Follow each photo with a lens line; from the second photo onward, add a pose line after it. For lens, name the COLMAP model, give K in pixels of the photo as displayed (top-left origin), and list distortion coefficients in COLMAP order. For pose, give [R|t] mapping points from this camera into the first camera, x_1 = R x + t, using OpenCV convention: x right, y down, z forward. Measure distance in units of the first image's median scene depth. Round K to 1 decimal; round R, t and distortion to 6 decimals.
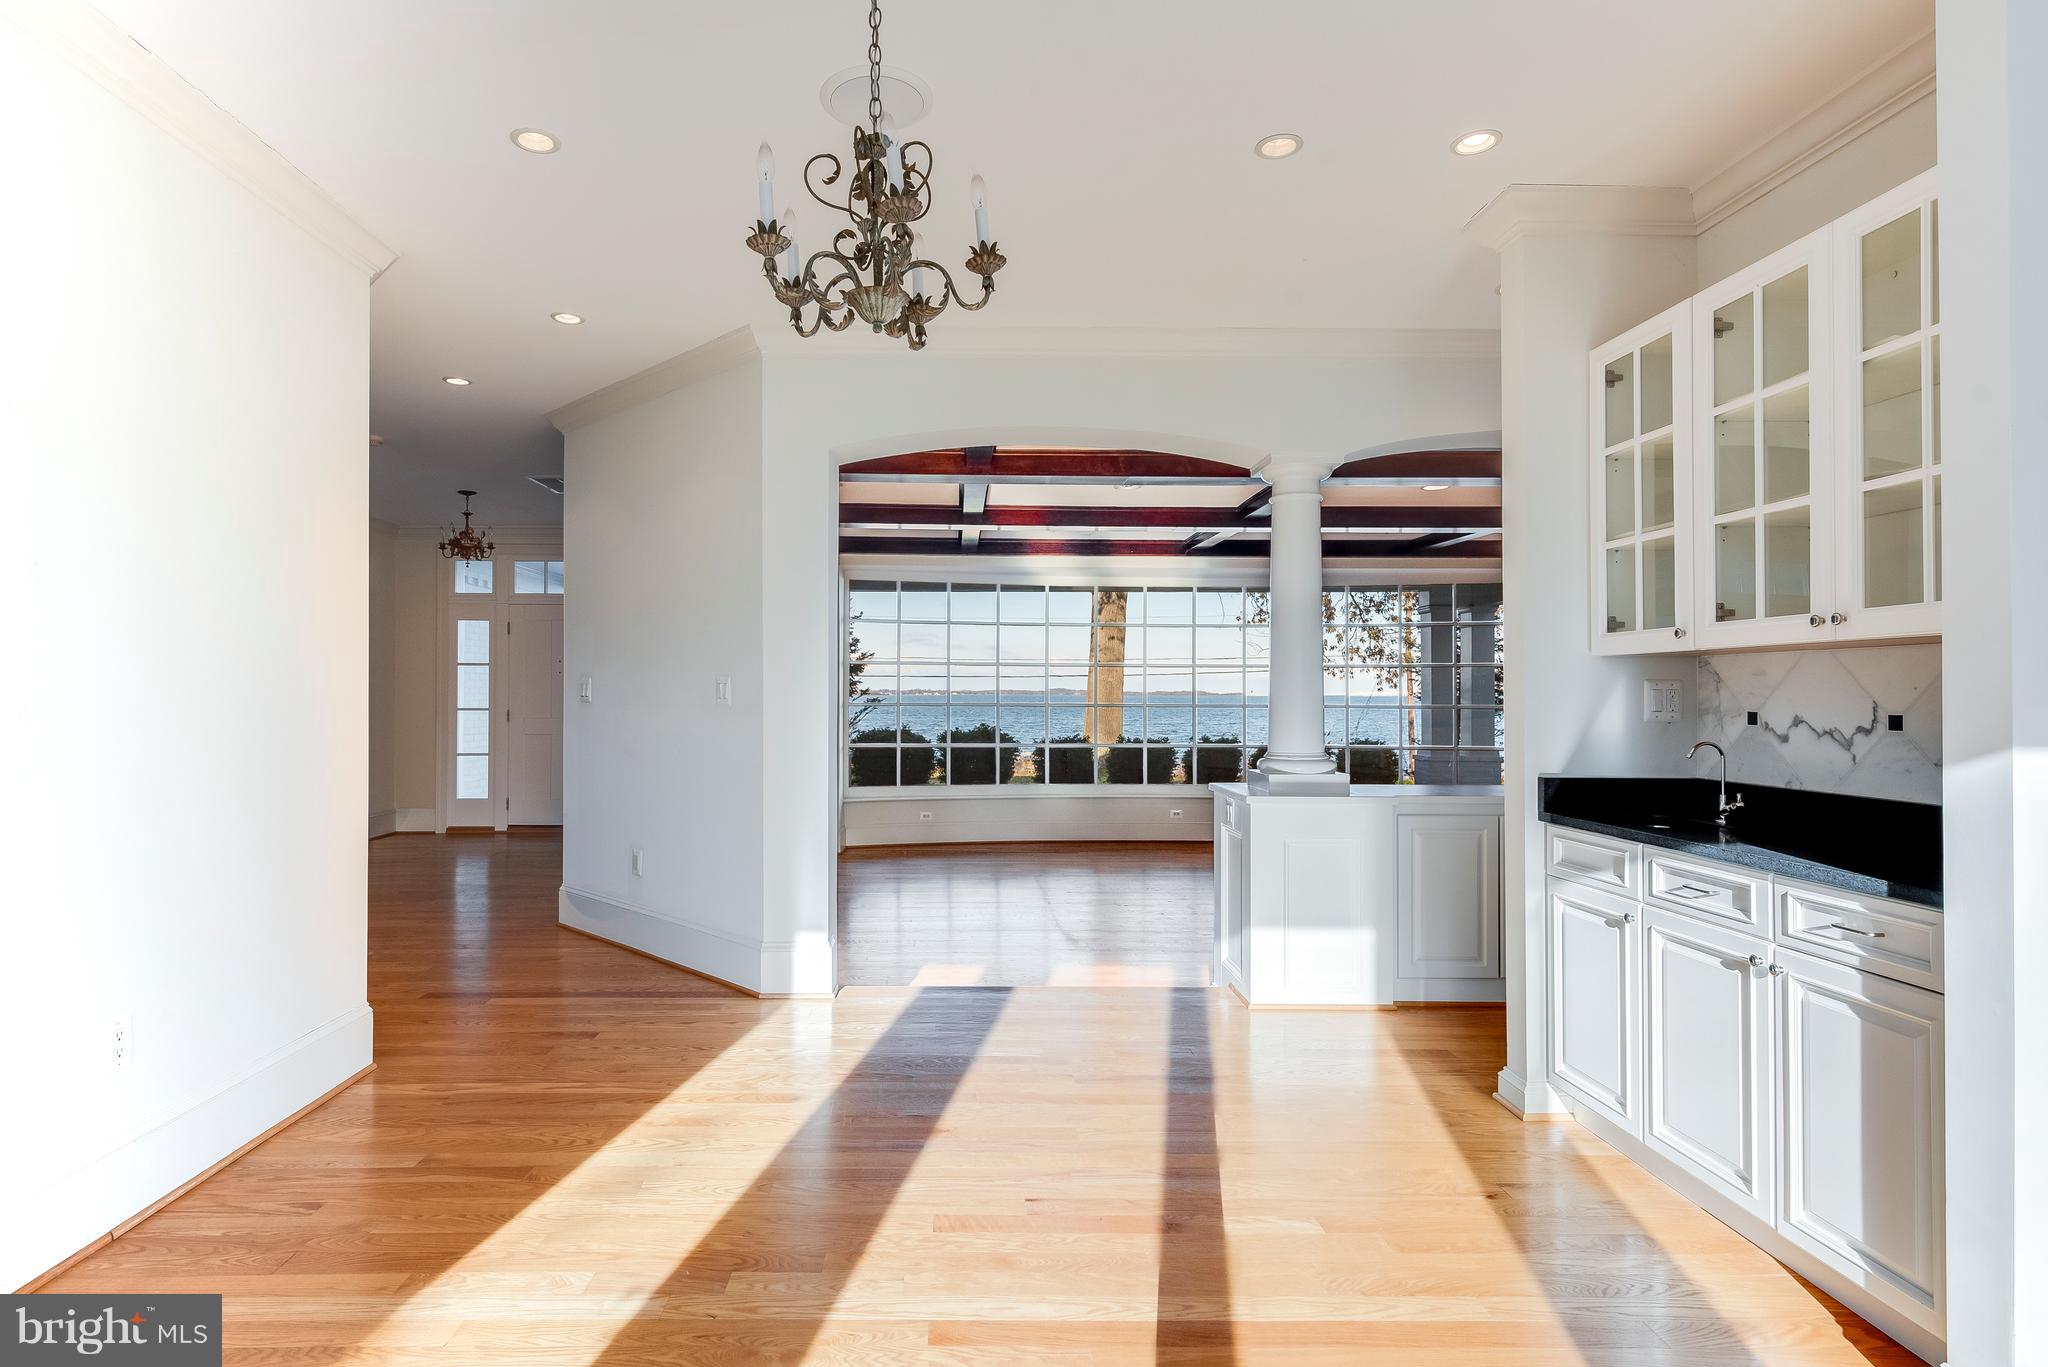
lens RADIAL K [[1005.5, 0, 946.7], [0, 1005.5, 689.7], [0, 0, 1]] dist [0.000816, -0.001448]
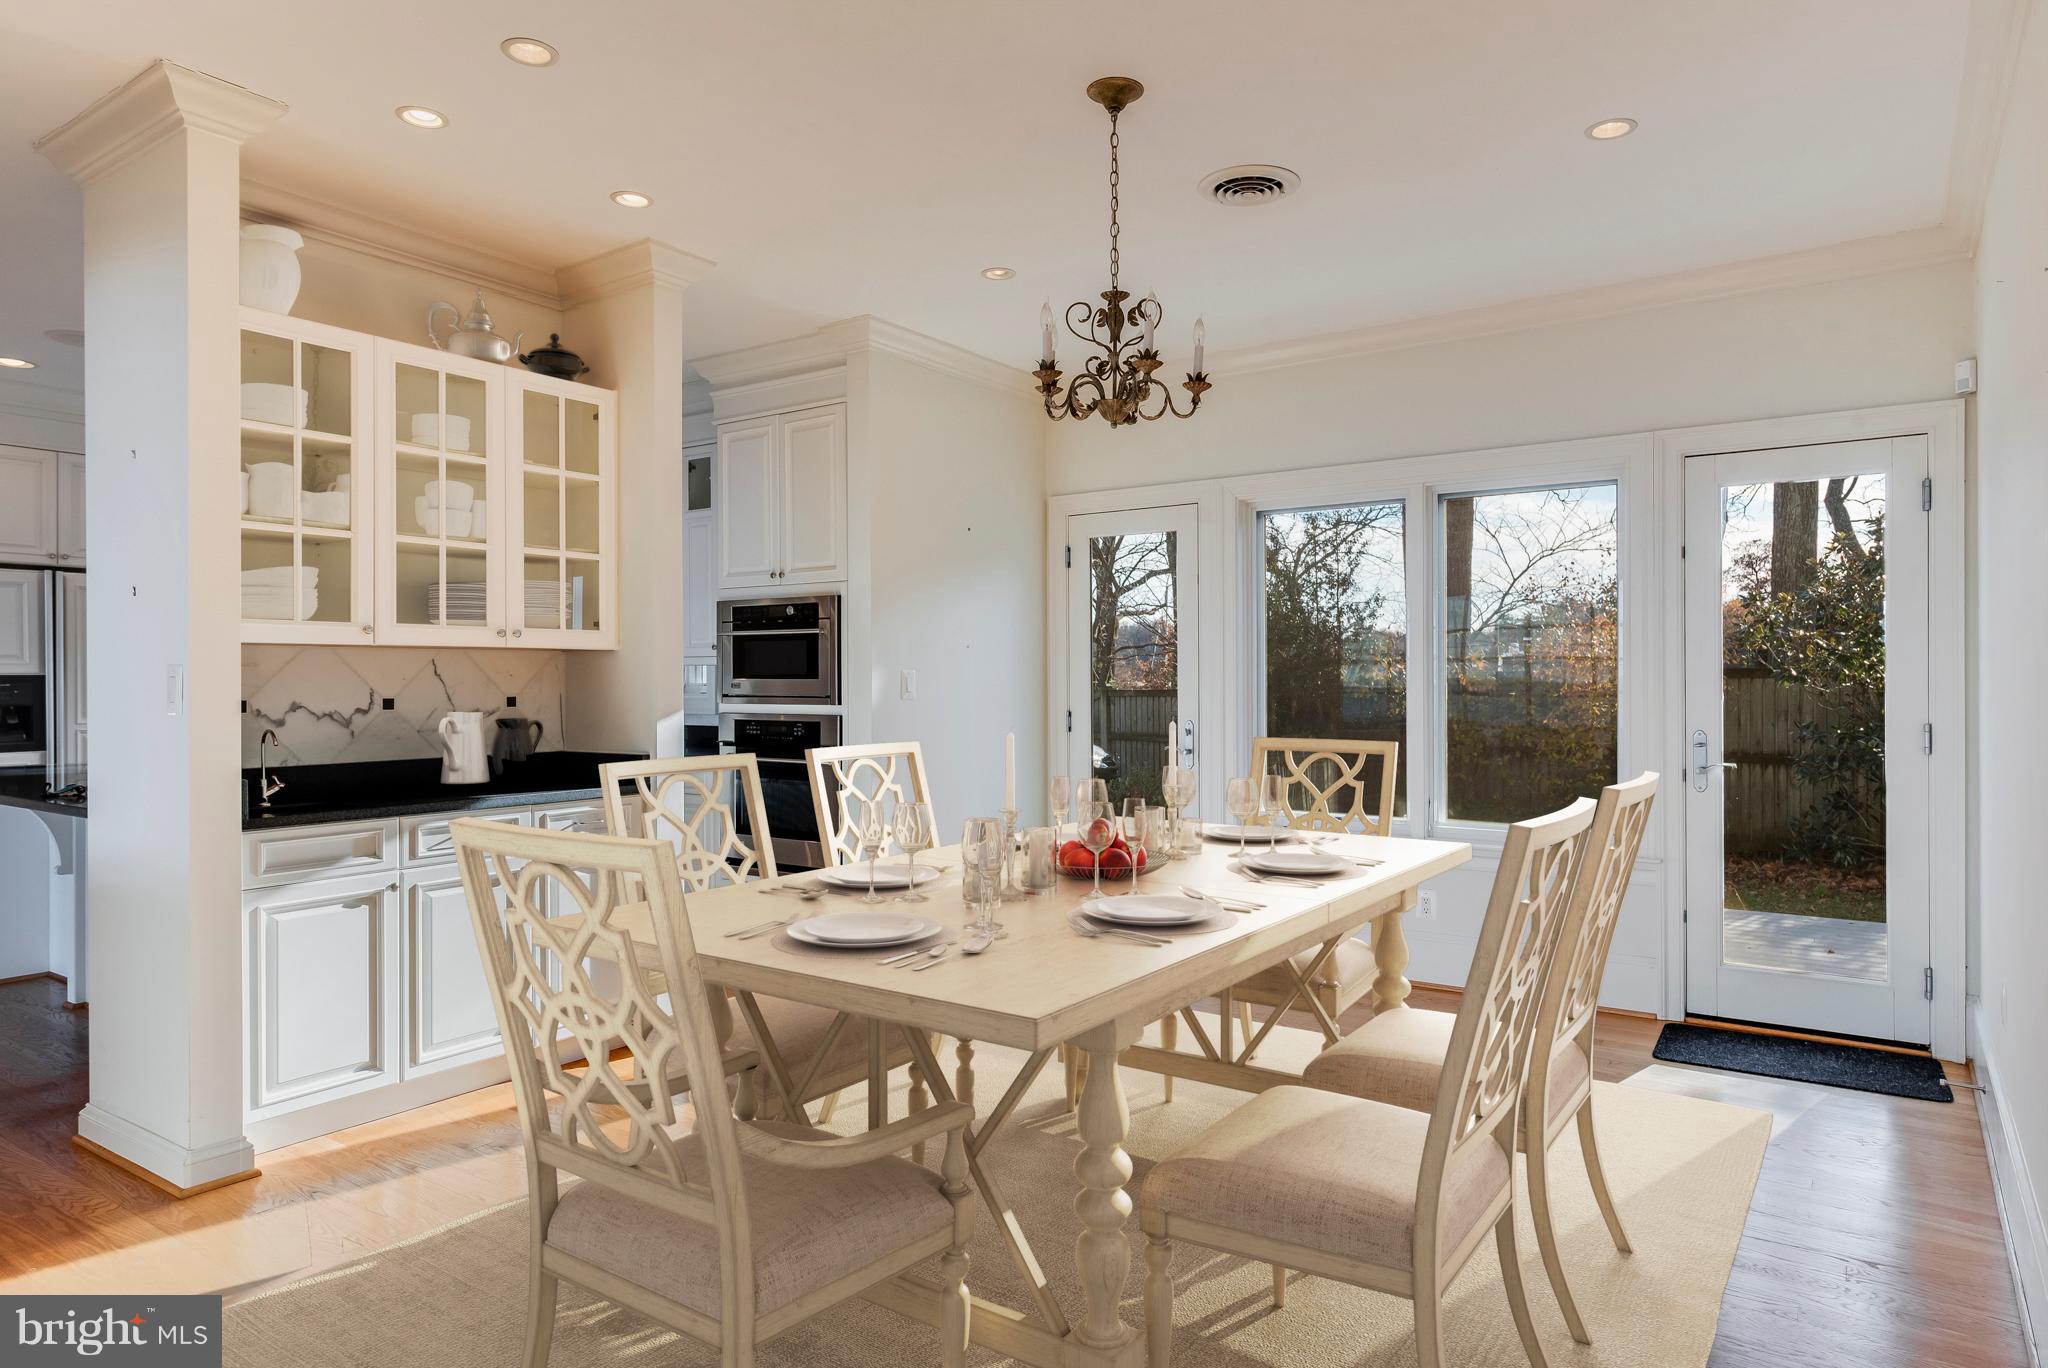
lens RADIAL K [[1226.1, 0, 1024.0], [0, 1226.1, 684.0], [0, 0, 1]] dist [0.029409, -0.000505]
pose [[-0.818395, -0.003222, 0.574647, -0.554740], [-0.001646, 0.999993, 0.003263, -0.000854], [-0.574654, 0.001725, -0.818395, 1.433911]]
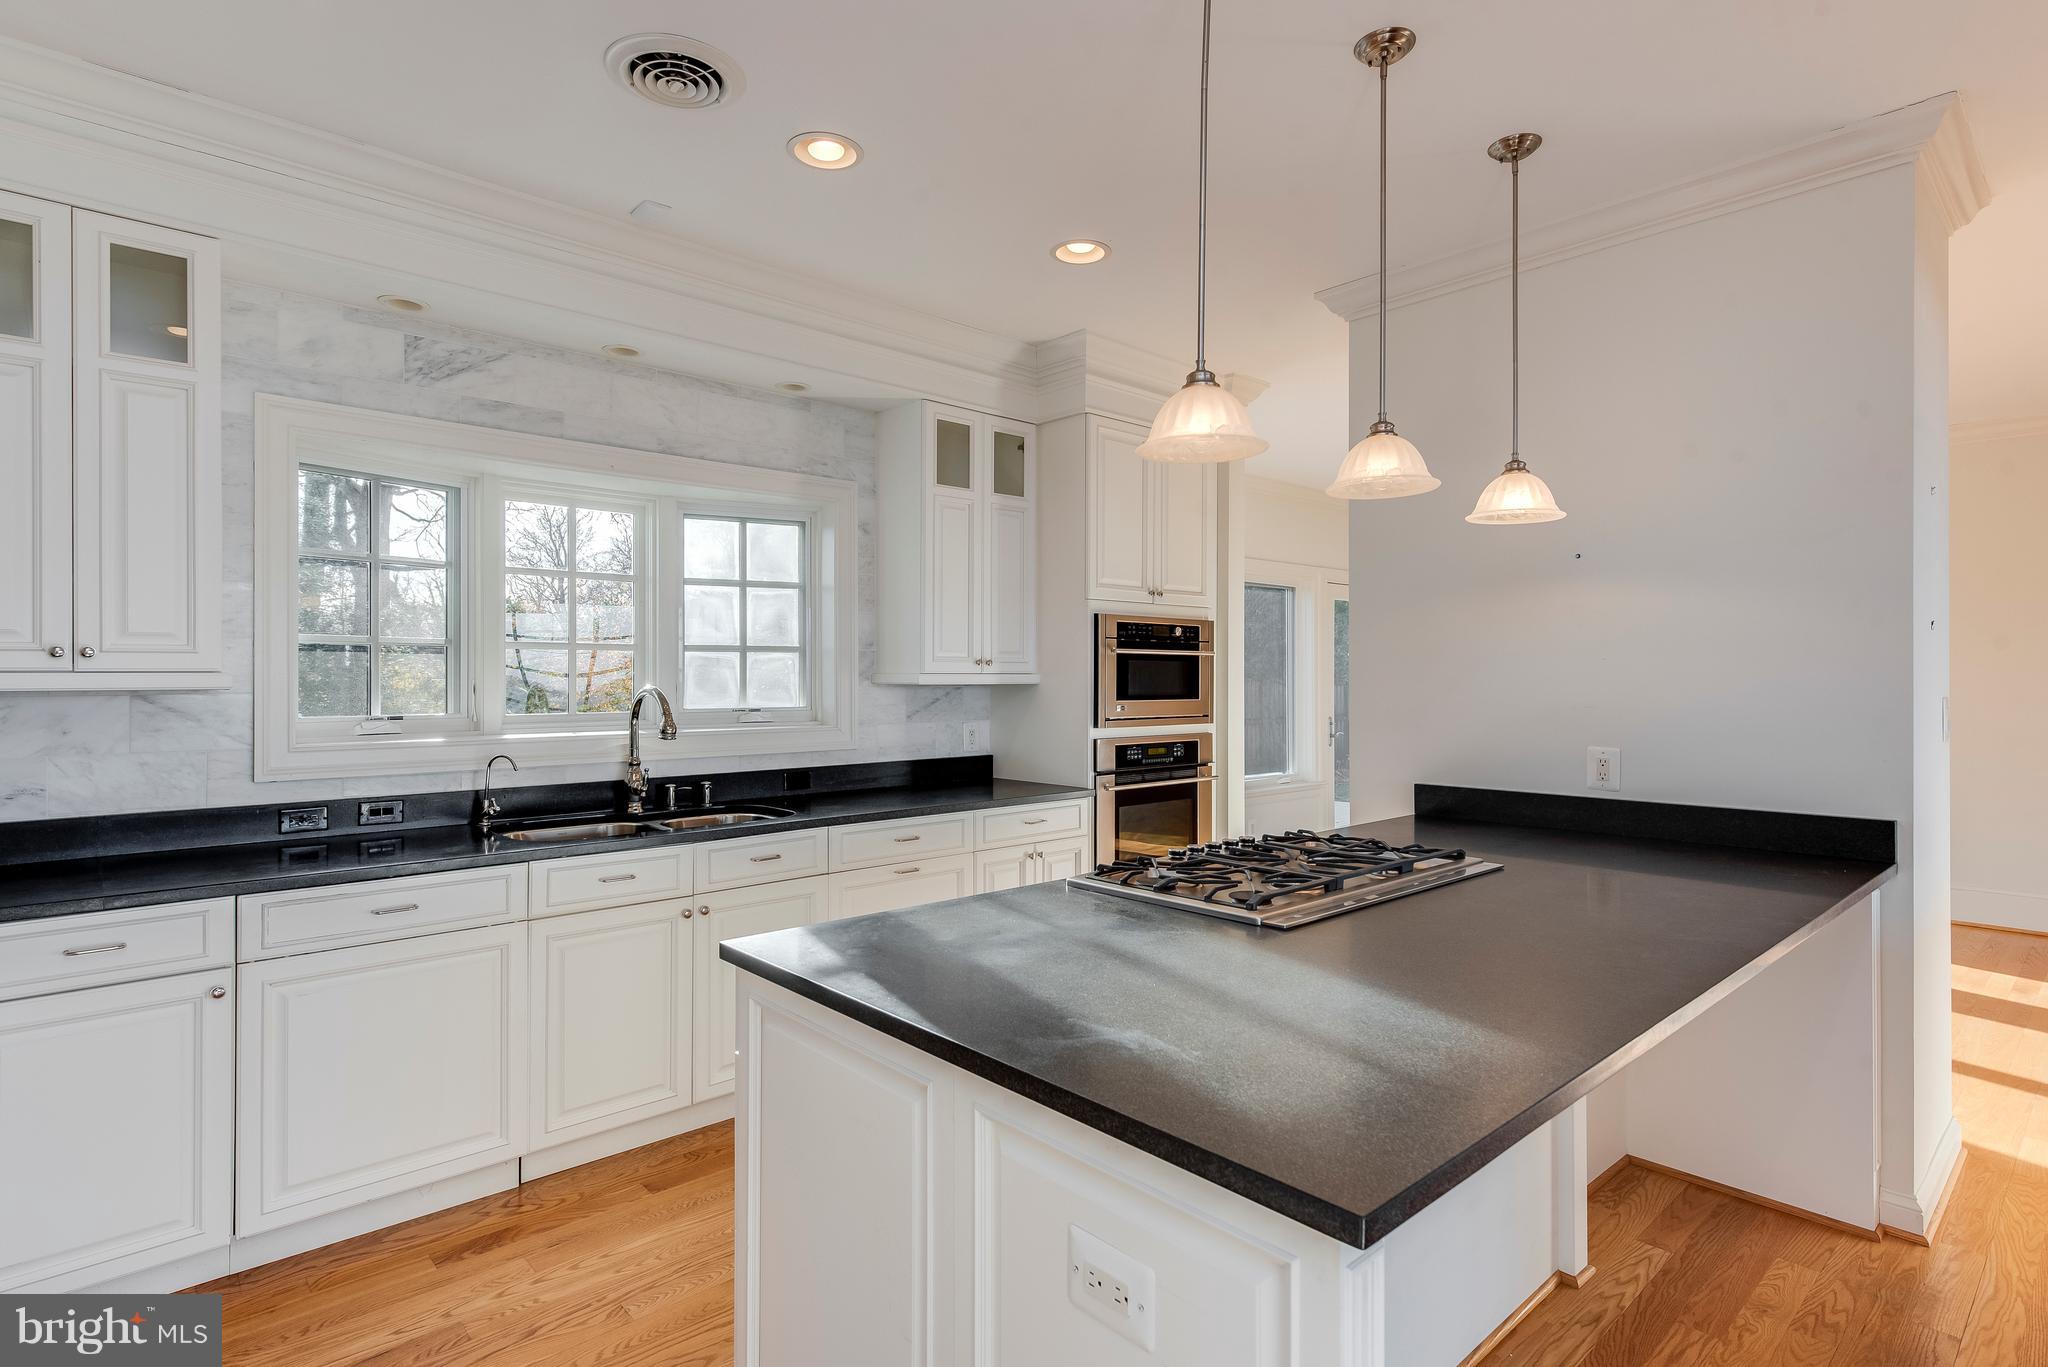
lens RADIAL K [[1039.6, 0, 1027.9], [0, 1039.6, 675.9], [0, 0, 1]] dist [0.014547, -0.000533]
pose [[-0.726559, -0.002937, -0.687097, 1.831603], [0.001872, 0.999979, -0.006253, -0.026442], [0.687101, -0.005829, -0.726538, 1.136626]]
